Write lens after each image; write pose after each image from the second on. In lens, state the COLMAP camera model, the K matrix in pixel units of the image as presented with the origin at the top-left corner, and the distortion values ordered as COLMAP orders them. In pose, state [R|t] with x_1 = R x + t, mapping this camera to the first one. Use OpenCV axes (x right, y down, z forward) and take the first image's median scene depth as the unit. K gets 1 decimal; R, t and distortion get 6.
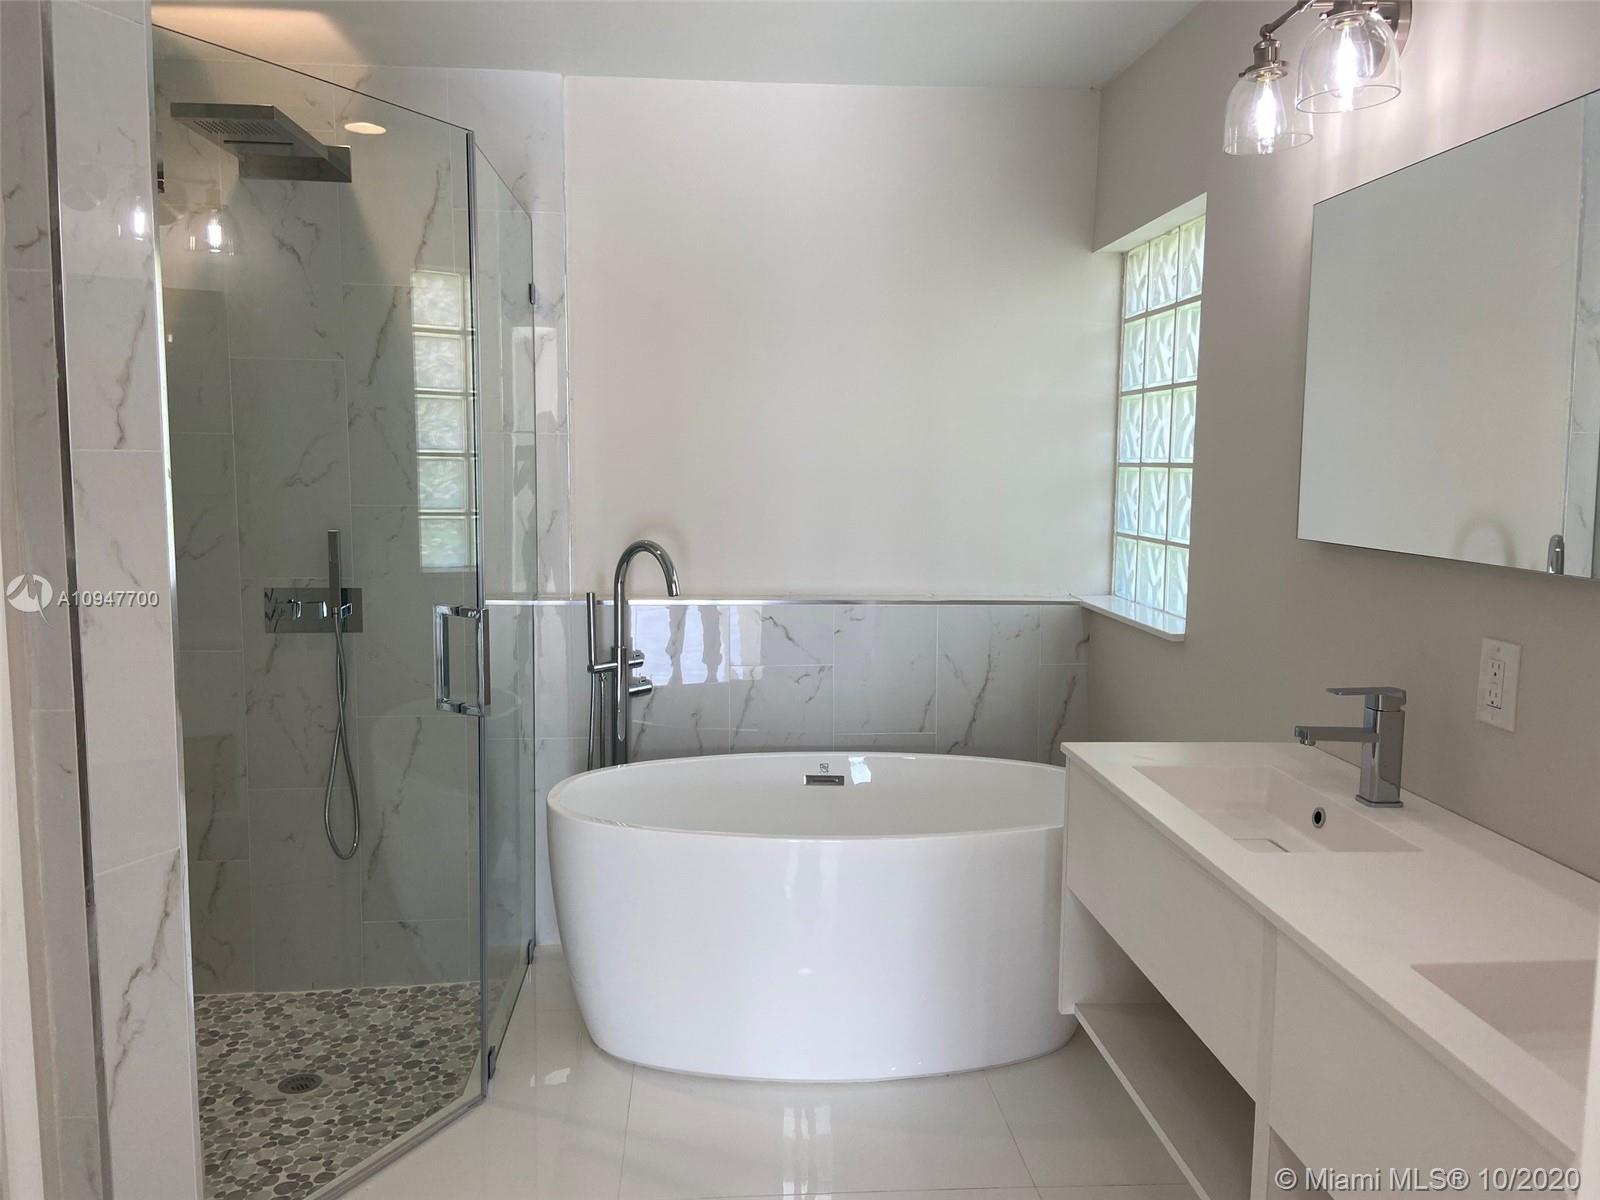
lens RADIAL K [[1202.2, 0, 791.8], [0, 1202.2, 592.1], [0, 0, 1]] dist [0.117111, -0.143501]
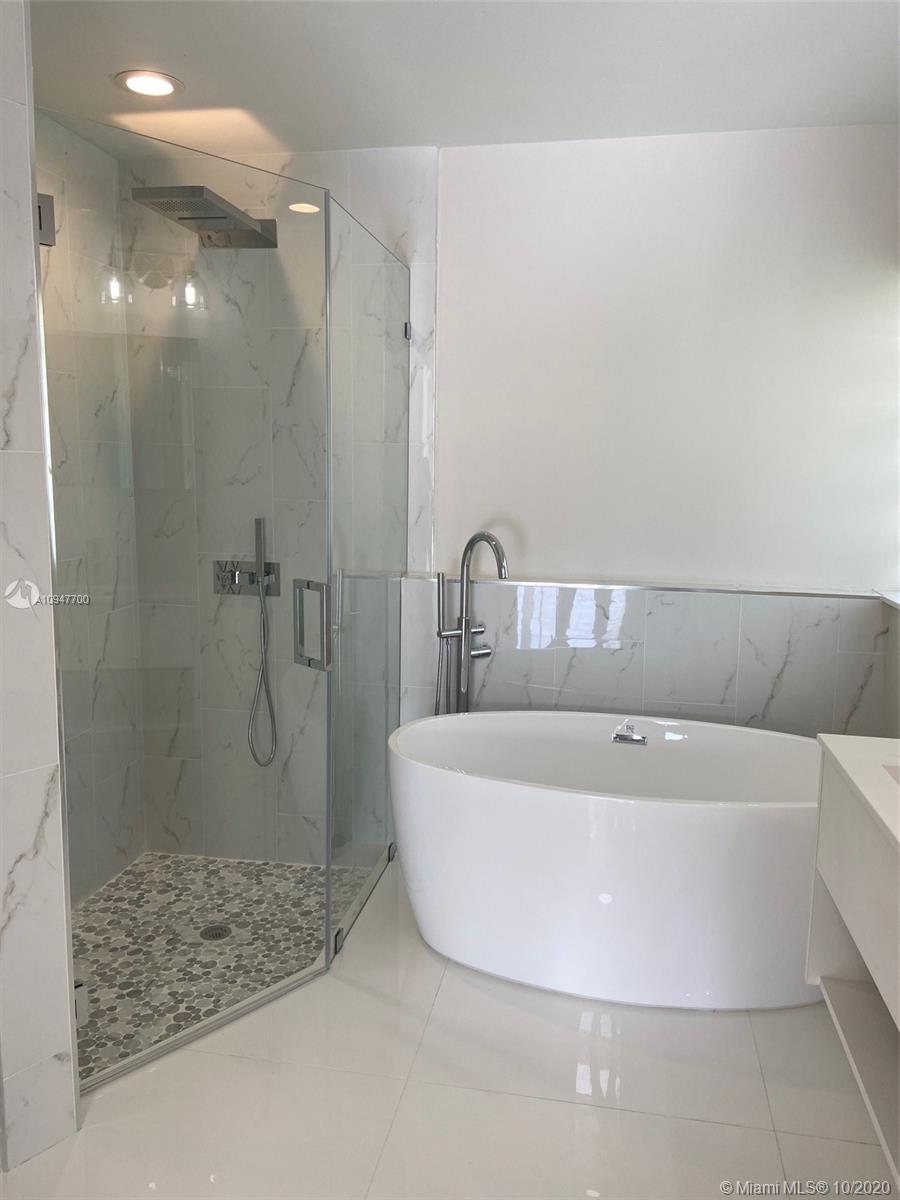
lens RADIAL K [[901.7, 0, 449.4], [0, 901.7, 599.8], [0, 0, 1]] dist [0.117111, -0.143501]
pose [[0.966684, 0.044042, -0.252155, 0.075153], [-0.035404, 0.998624, 0.038695, -0.008289], [0.253512, -0.028479, 0.966913, 0.103712]]
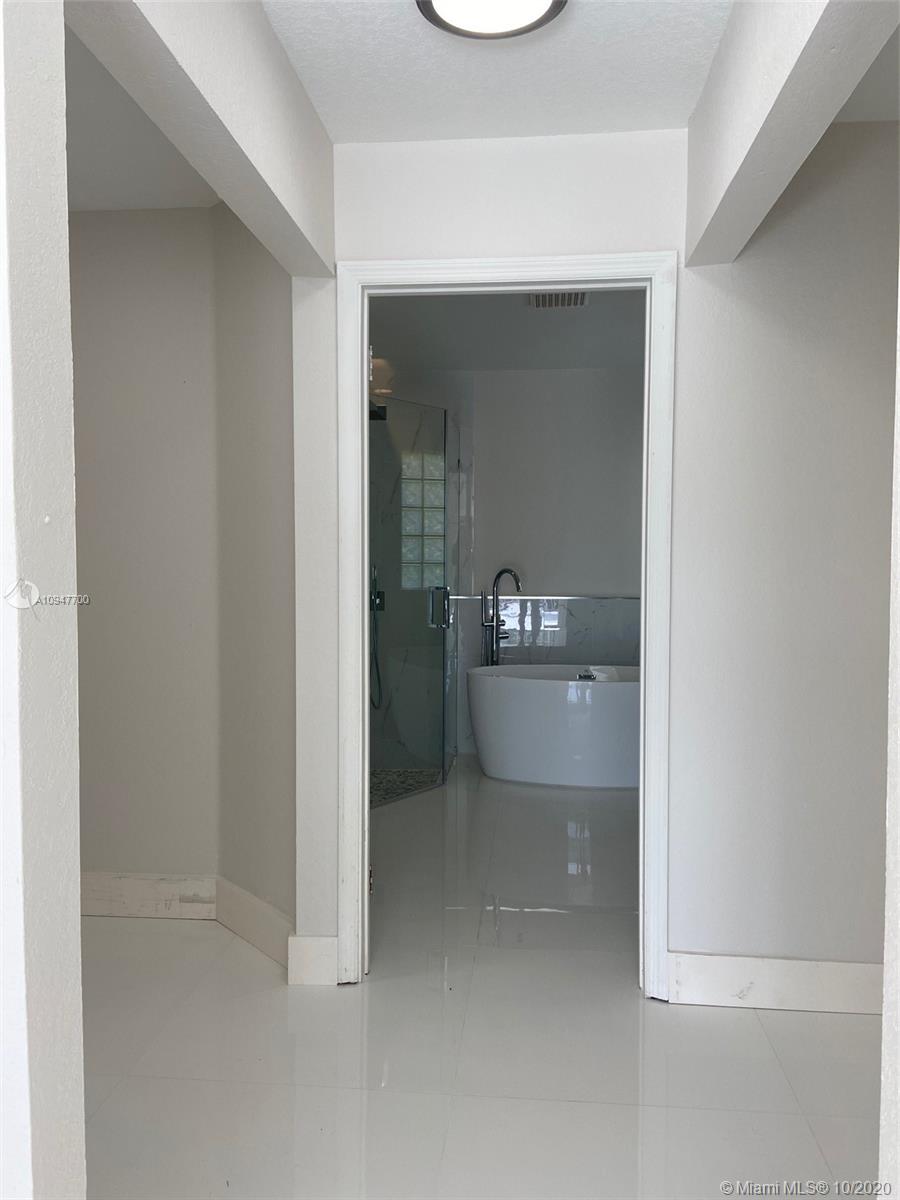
lens RADIAL K [[901.7, 0, 441.8], [0, 901.7, 599.2], [0, 0, 1]] dist [0.117111, -0.143501]
pose [[0.984299, -0.001136, -0.176506, 0.058046], [-0.010648, 0.997776, -0.065801, 0.128707], [0.176189, 0.066647, 0.982098, -0.690172]]
